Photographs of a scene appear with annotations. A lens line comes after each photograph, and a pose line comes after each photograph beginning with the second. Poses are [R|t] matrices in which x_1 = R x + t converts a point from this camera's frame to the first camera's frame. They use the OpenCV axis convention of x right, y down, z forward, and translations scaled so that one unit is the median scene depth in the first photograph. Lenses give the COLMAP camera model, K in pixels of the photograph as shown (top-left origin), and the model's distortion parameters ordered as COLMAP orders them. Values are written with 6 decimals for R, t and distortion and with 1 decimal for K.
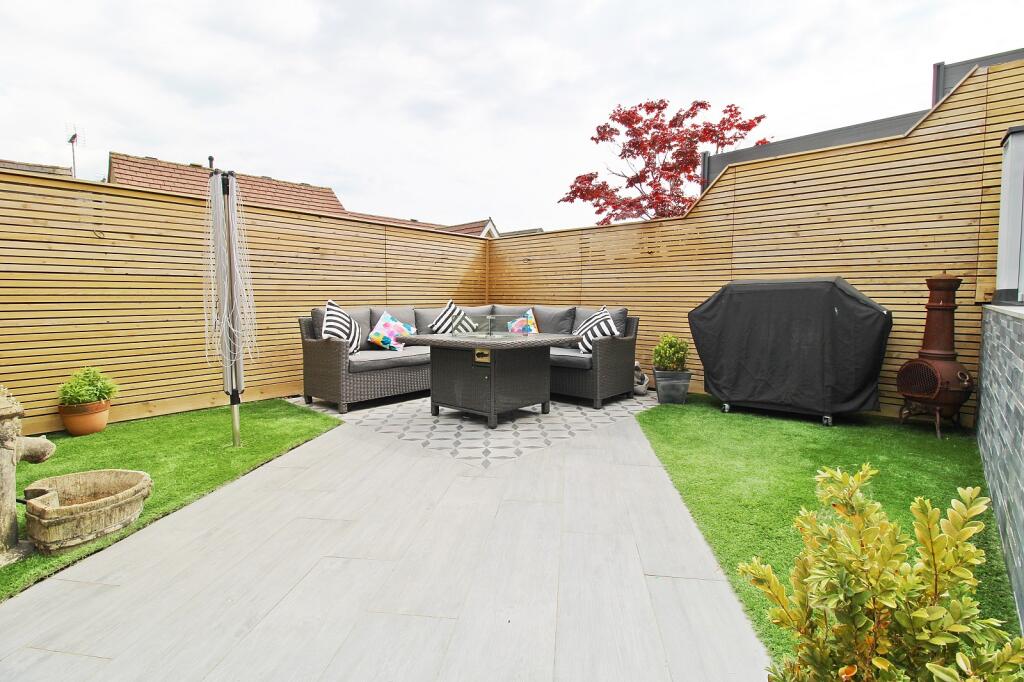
lens RADIAL K [[472.6, 0, 515.2], [0, 472.6, 330.9], [0, 0, 1]] dist [0.002448, -0.014351]
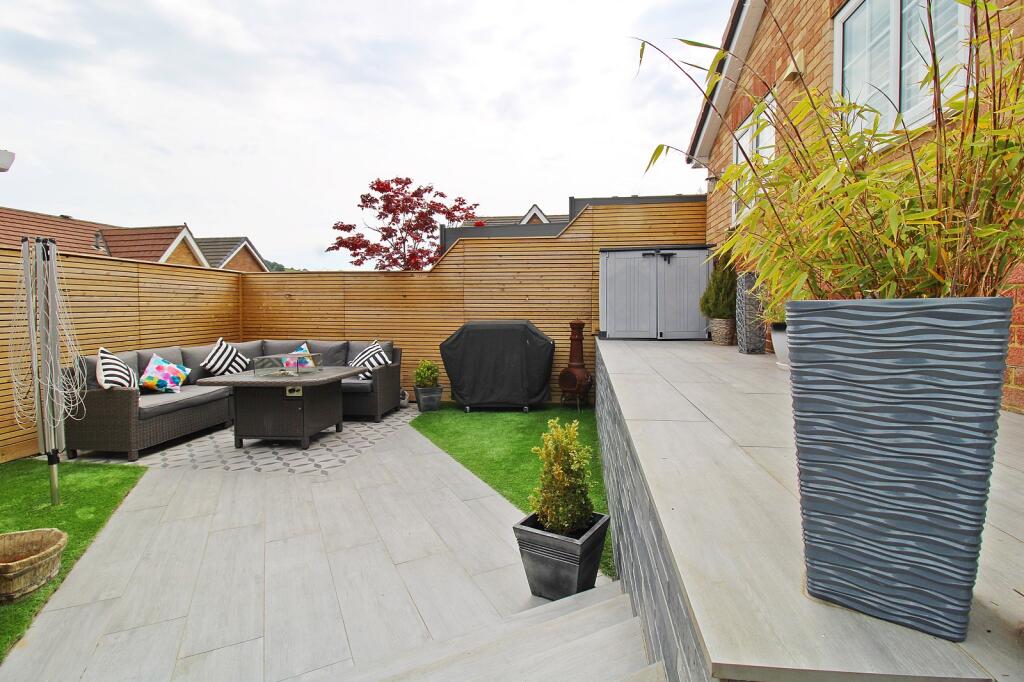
lens RADIAL K [[476.9, 0, 515.4], [0, 476.9, 327.2], [0, 0, 1]] dist [0.003031, -0.013116]
pose [[0.825701, -0.025564, 0.563528, -0.250910], [0.040182, 0.999100, -0.013552, -0.063591], [-0.562674, 0.033833, 0.825986, -0.303284]]
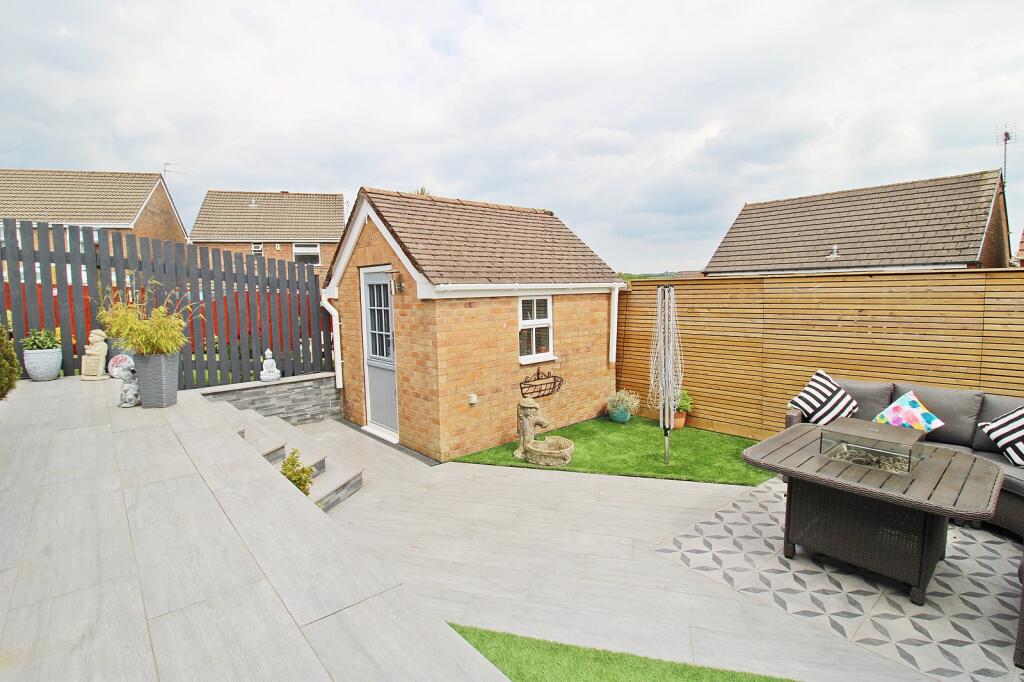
lens RADIAL K [[506.0, 0, 514.9], [0, 506.0, 326.5], [0, 0, 1]] dist [0.005126, -0.015820]
pose [[-0.123688, 0.078484, -0.989213, 0.766386], [-0.051397, 0.995023, 0.085371, -0.225541], [0.990989, 0.061402, -0.119038, 0.515823]]
